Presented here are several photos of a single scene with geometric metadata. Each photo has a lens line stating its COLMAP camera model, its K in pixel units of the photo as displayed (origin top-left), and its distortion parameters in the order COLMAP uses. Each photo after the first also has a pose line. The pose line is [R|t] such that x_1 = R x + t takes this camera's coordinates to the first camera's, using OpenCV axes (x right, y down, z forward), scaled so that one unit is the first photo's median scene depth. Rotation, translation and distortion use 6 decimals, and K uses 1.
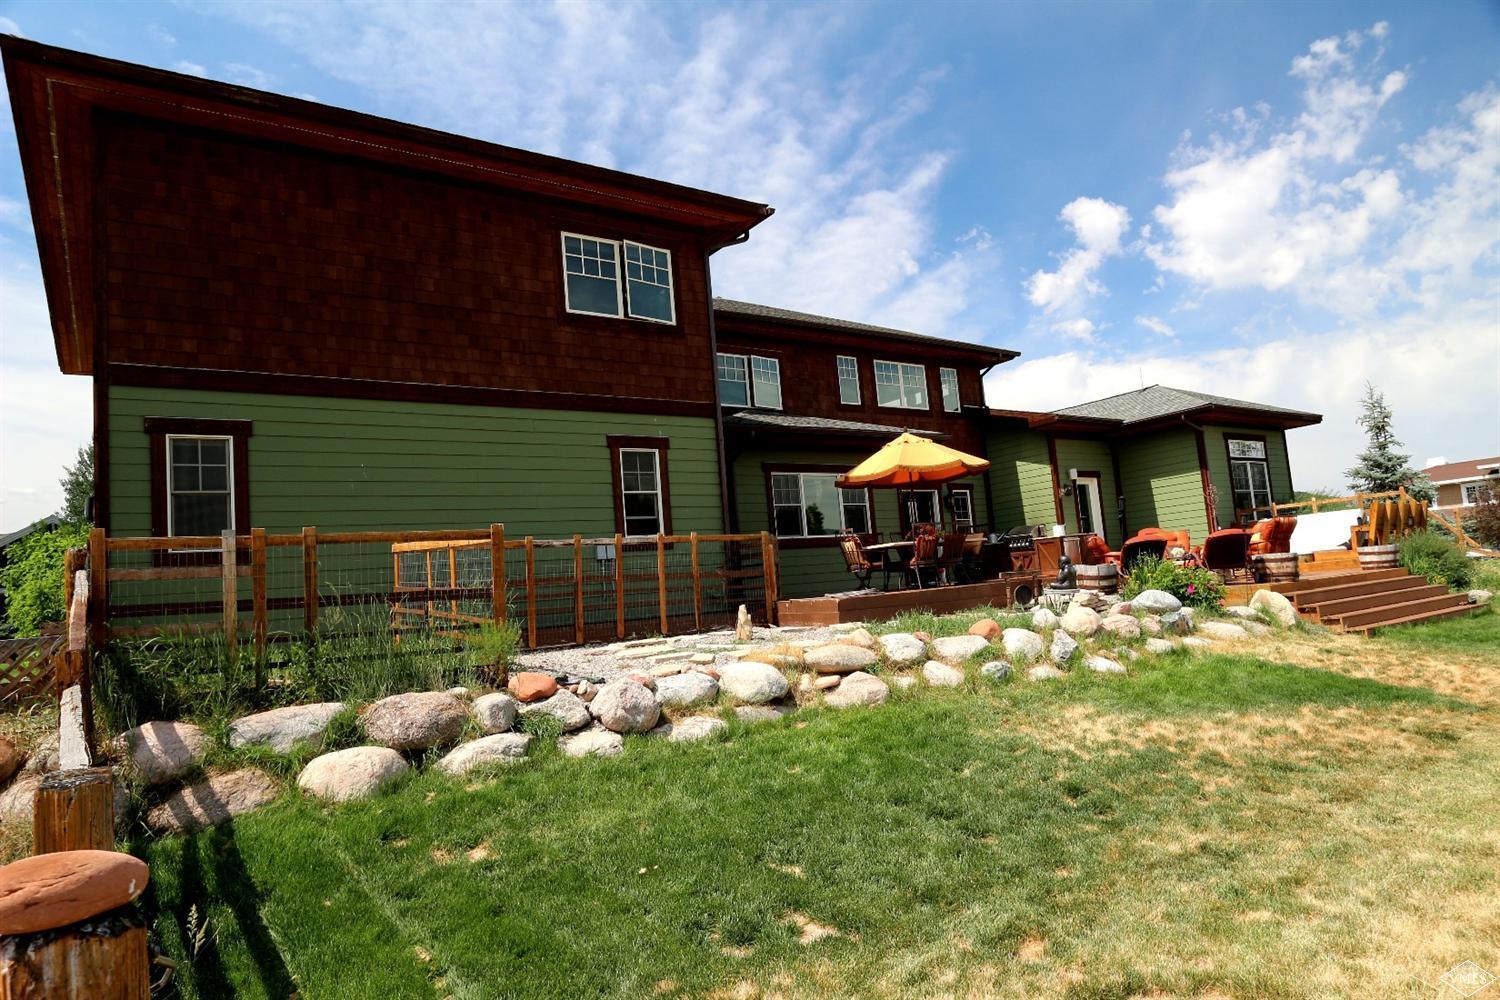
lens RADIAL K [[918.1, 0, 750.0], [0, 918.1, 500.0], [0, 0, 1]] dist [-0.006114, -0.002378]
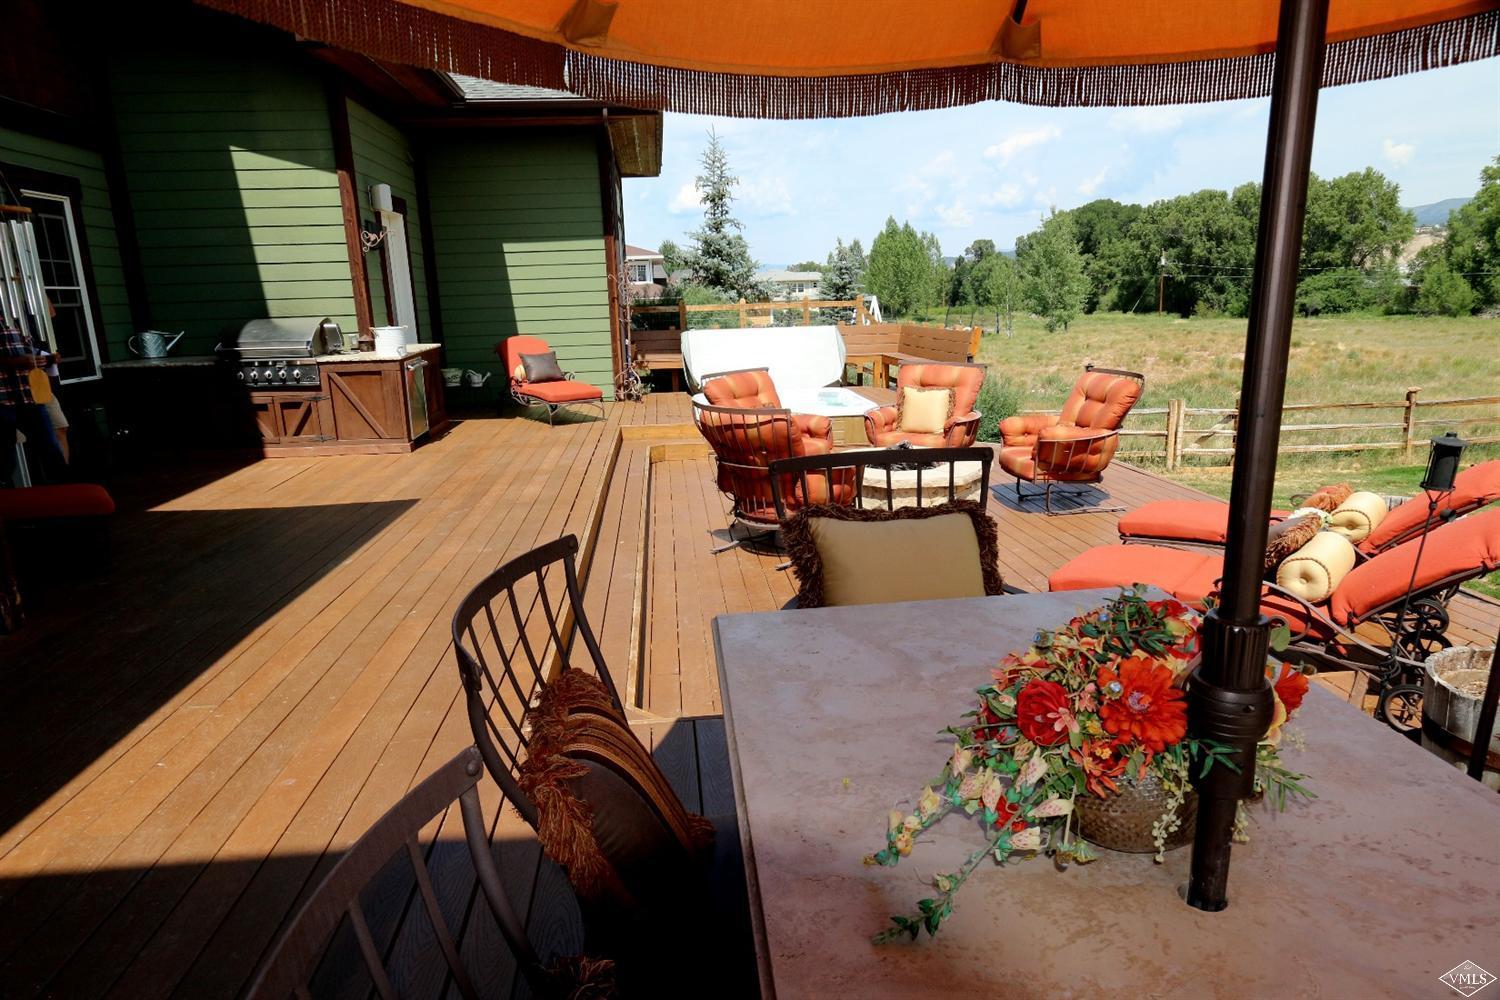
lens RADIAL K [[877.2, 0, 750.0], [0, 877.2, 500.0], [0, 0, 1]] dist [-0.002626, -0.000861]
pose [[0.487466, -0.136021, 0.862482, 0.071804], [-0.104945, 0.971503, 0.212528, 0.002584], [-0.866812, -0.194113, 0.459300, 0.626619]]
